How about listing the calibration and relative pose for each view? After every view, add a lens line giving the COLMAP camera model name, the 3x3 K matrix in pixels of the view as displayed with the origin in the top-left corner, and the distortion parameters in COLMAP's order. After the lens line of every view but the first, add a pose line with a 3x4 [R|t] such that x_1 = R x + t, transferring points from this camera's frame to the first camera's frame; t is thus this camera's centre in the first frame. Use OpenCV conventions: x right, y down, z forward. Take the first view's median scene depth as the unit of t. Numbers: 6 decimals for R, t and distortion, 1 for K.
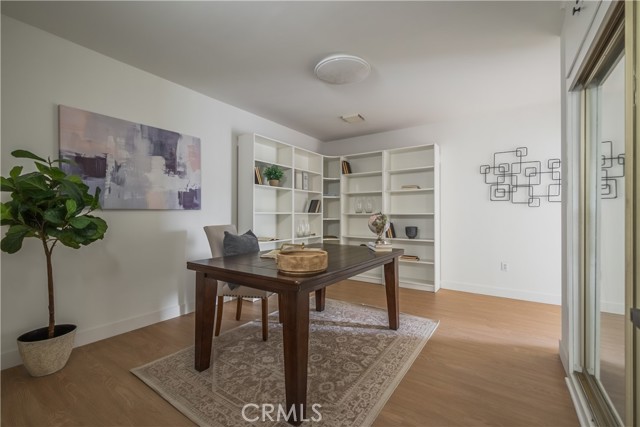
lens RADIAL K [[273.9, 0, 318.5], [0, 273.9, 214.1], [0, 0, 1]] dist [0.005056, 0.000514]
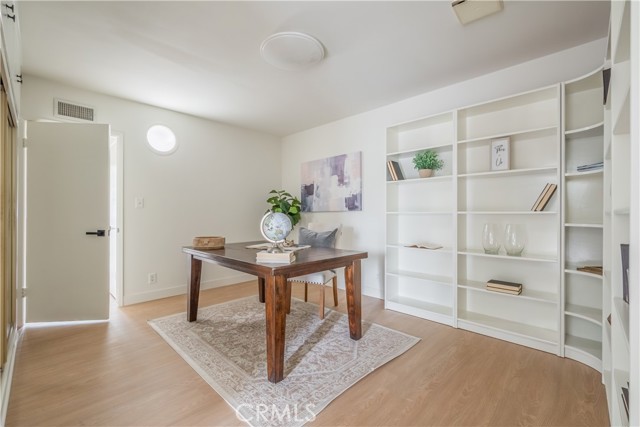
lens RADIAL K [[273.9, 0, 318.9], [0, 273.9, 215.1], [0, 0, 1]] dist [0.005056, 0.000514]
pose [[-0.160781, 0.000311, -0.986990, 0.890051], [0.001530, 0.999999, 0.000066, 0.003319], [0.986989, -0.001499, -0.160781, 1.157682]]
